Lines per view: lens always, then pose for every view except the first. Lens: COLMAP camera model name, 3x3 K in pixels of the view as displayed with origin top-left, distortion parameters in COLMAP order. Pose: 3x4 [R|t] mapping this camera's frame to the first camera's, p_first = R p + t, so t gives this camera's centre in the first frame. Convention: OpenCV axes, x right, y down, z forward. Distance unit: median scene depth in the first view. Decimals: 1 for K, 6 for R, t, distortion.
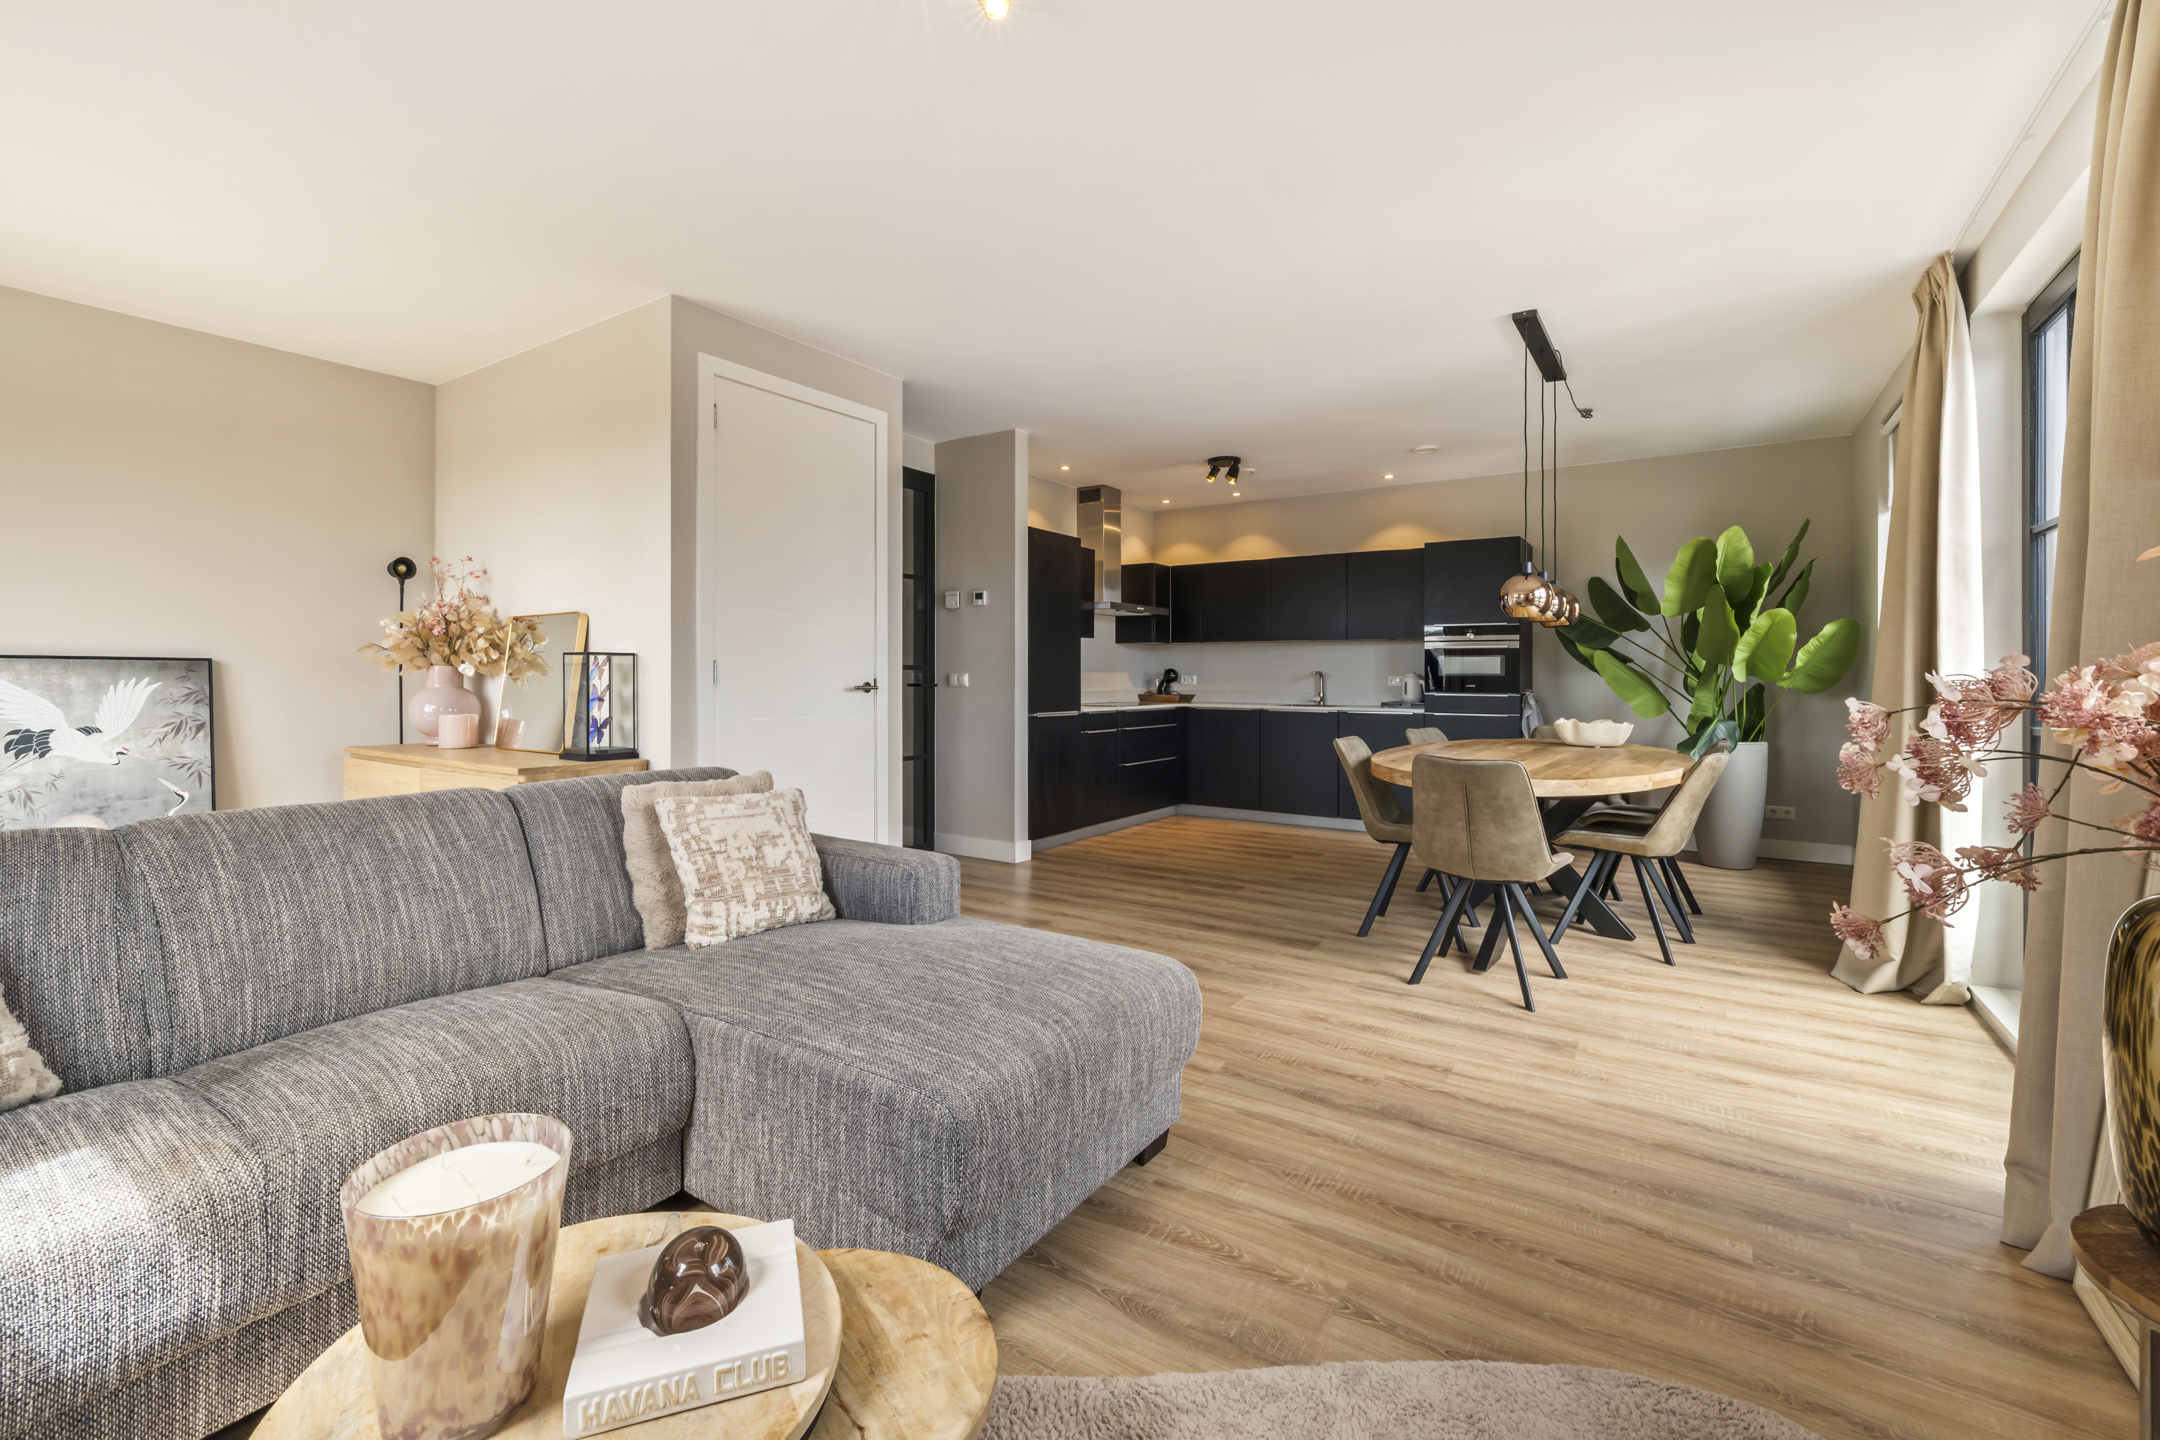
lens RADIAL K [[918.3, 0, 1082.5], [0, 918.3, 666.2], [0, 0, 1]] dist [0.003709, 0.000366]
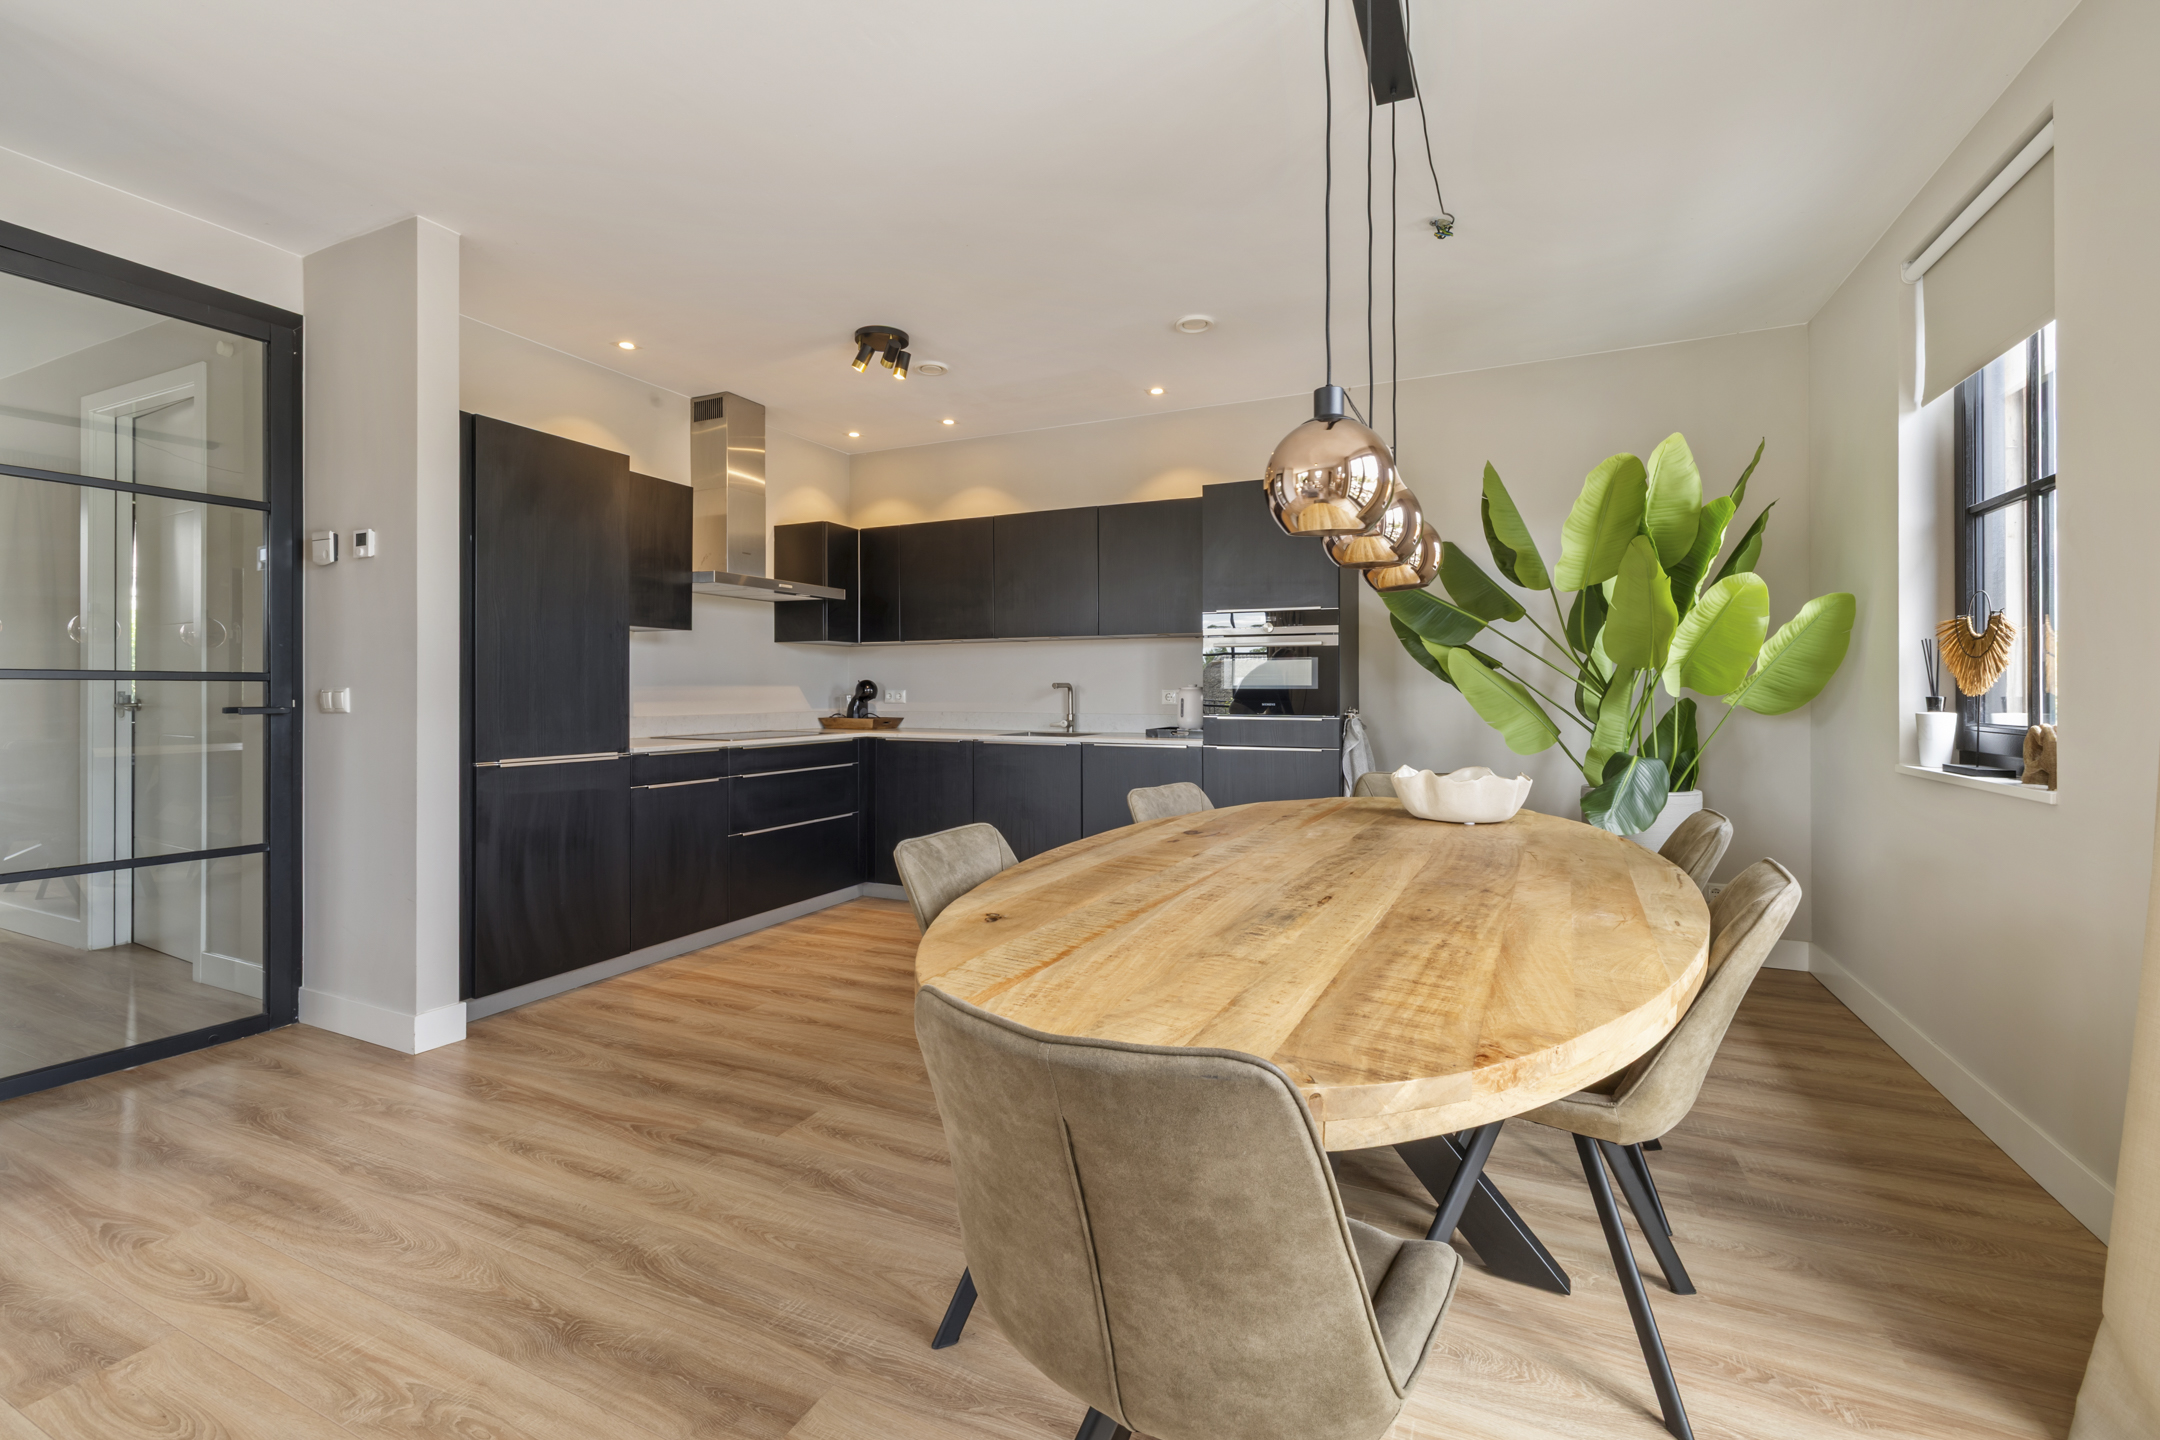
lens RADIAL K [[926.1, 0, 1075.5], [0, 926.1, 684.5], [0, 0, 1]] dist [-0.000535, 0.000684]
pose [[0.988429, -0.002355, 0.151669, 0.203787], [0.001770, 0.999990, 0.003993, 0.004933], [-0.151677, -0.003678, 0.988423, 0.404724]]
